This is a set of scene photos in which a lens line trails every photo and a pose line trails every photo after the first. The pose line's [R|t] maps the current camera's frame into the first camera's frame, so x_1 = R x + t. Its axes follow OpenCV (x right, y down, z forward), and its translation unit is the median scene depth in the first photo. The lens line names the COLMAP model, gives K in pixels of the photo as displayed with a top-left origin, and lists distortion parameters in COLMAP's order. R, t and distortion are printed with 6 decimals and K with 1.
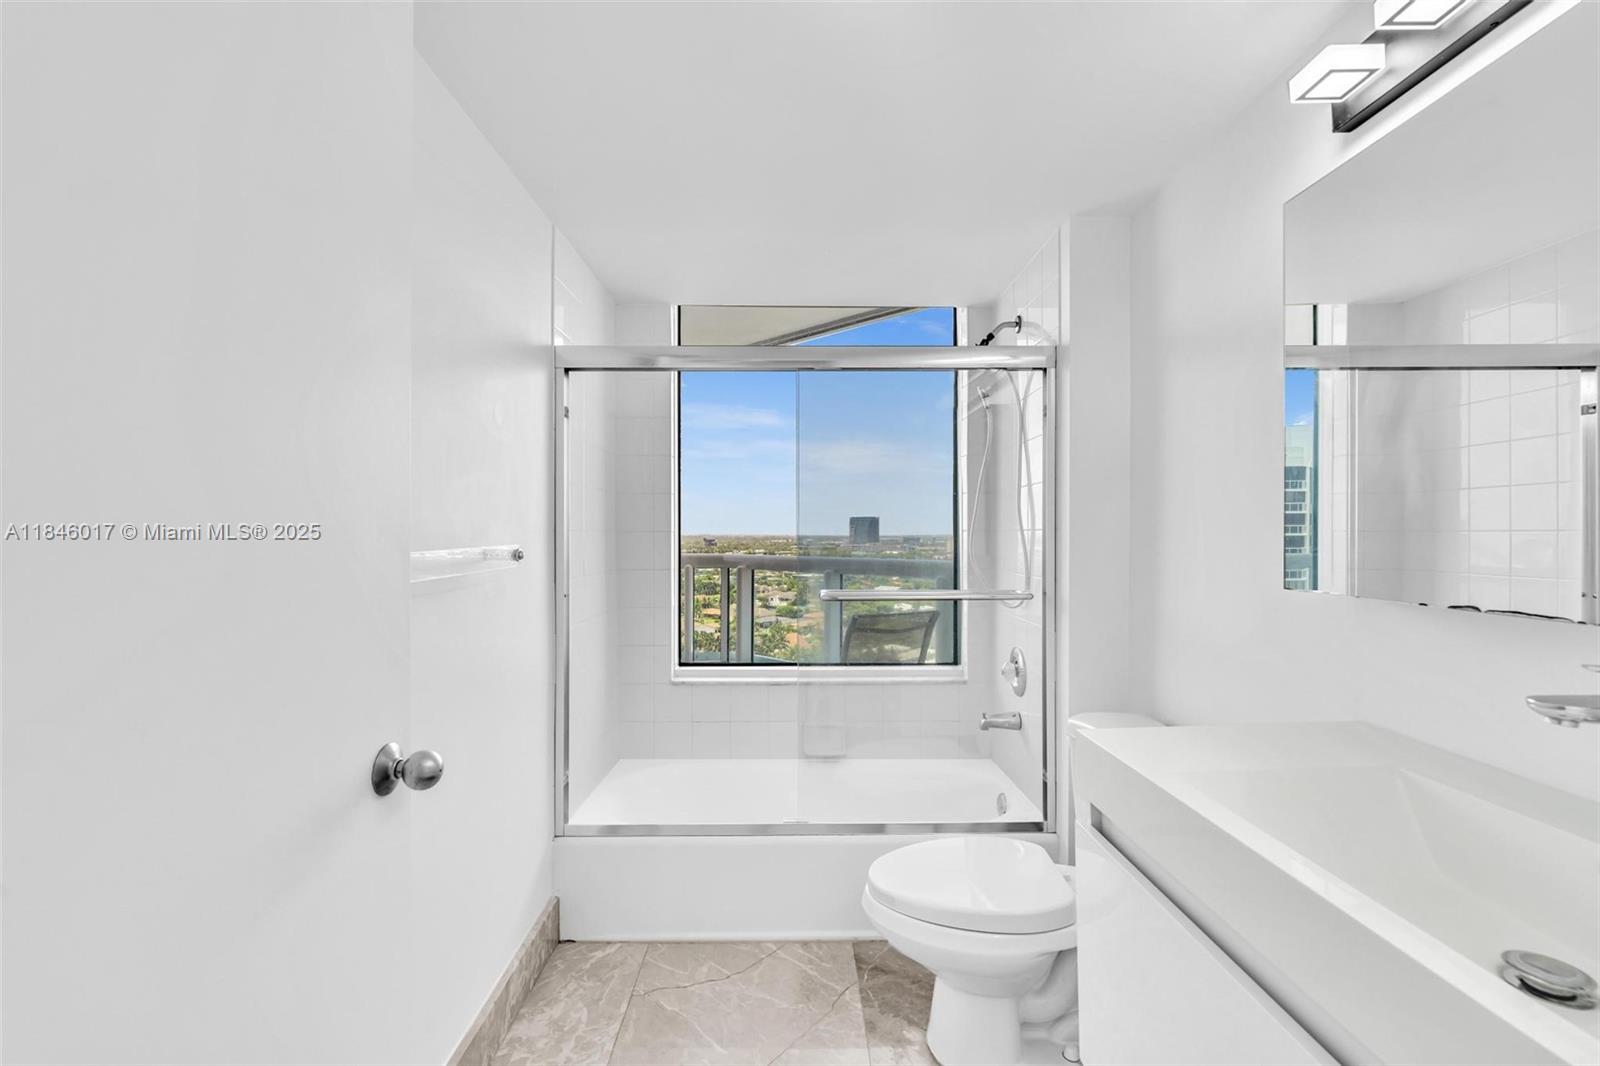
lens RADIAL K [[720.6, 0, 807.7], [0, 720.6, 525.4], [0, 0, 1]] dist [-0.004758, 0.001717]
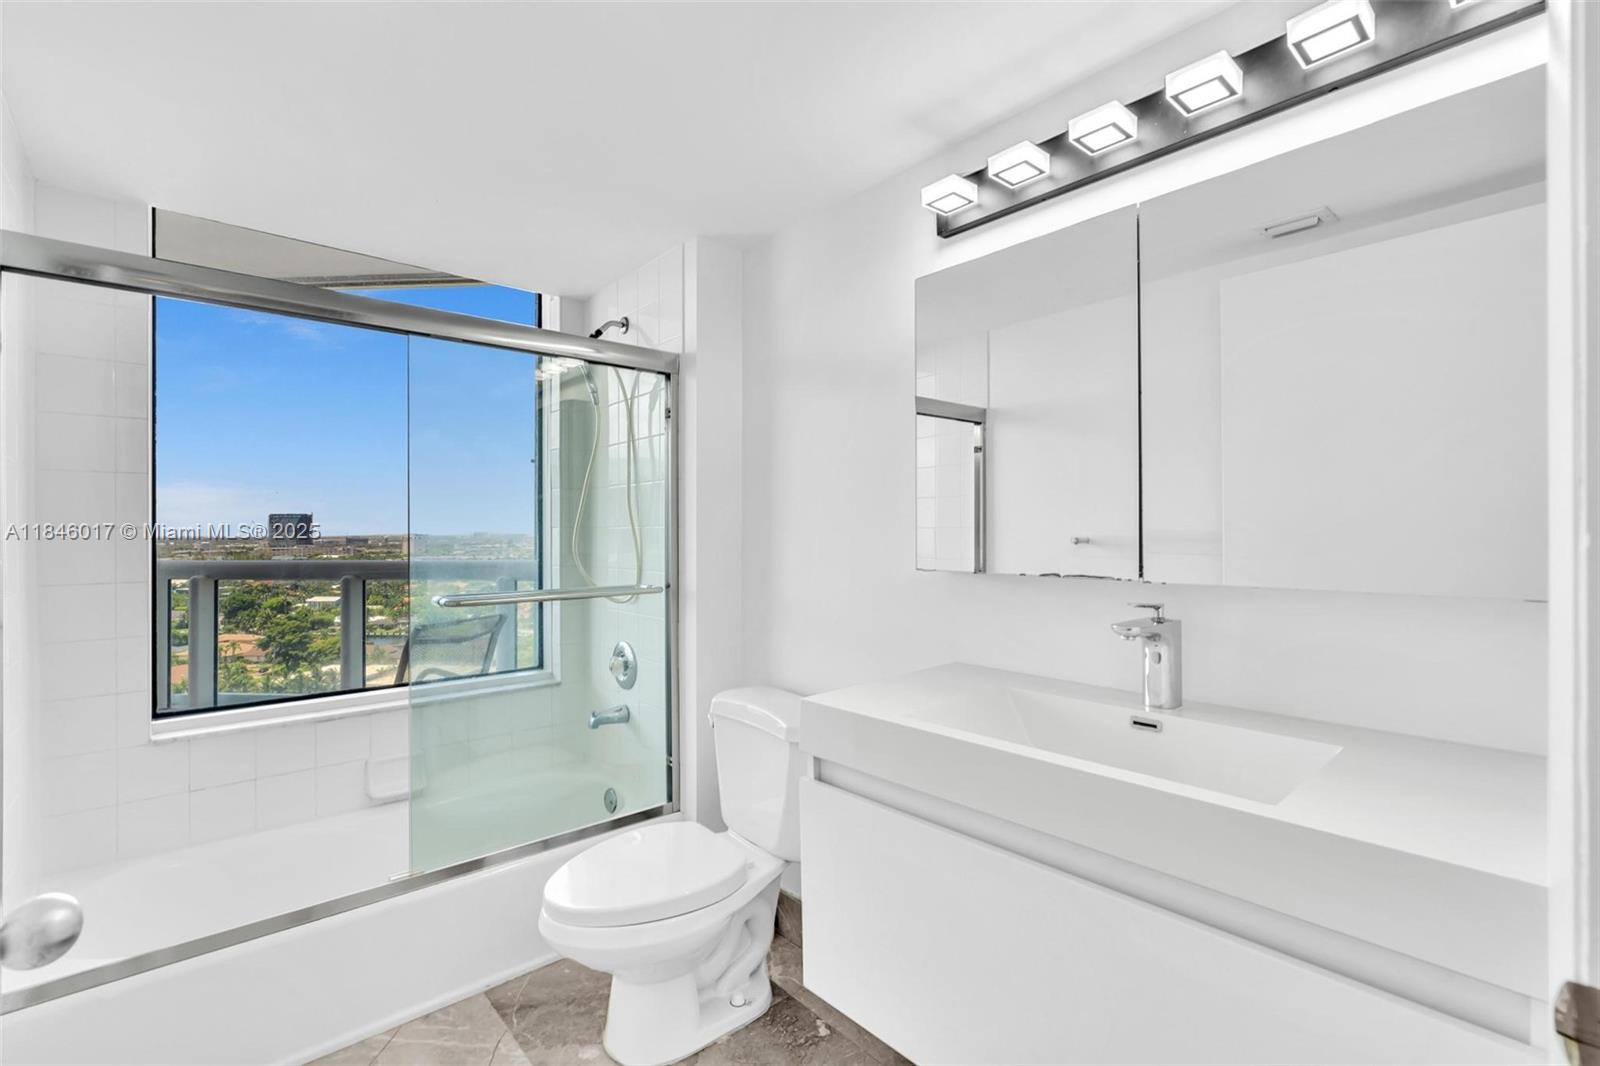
lens RADIAL K [[720.6, 0, 795.4], [0, 720.6, 526.2], [0, 0, 1]] dist [-0.004758, 0.001717]
pose [[0.755887, 0.004125, 0.654689, -0.217433], [-0.005195, 0.999986, -0.000302, 0.005612], [-0.654682, -0.003173, 0.755898, 0.080302]]
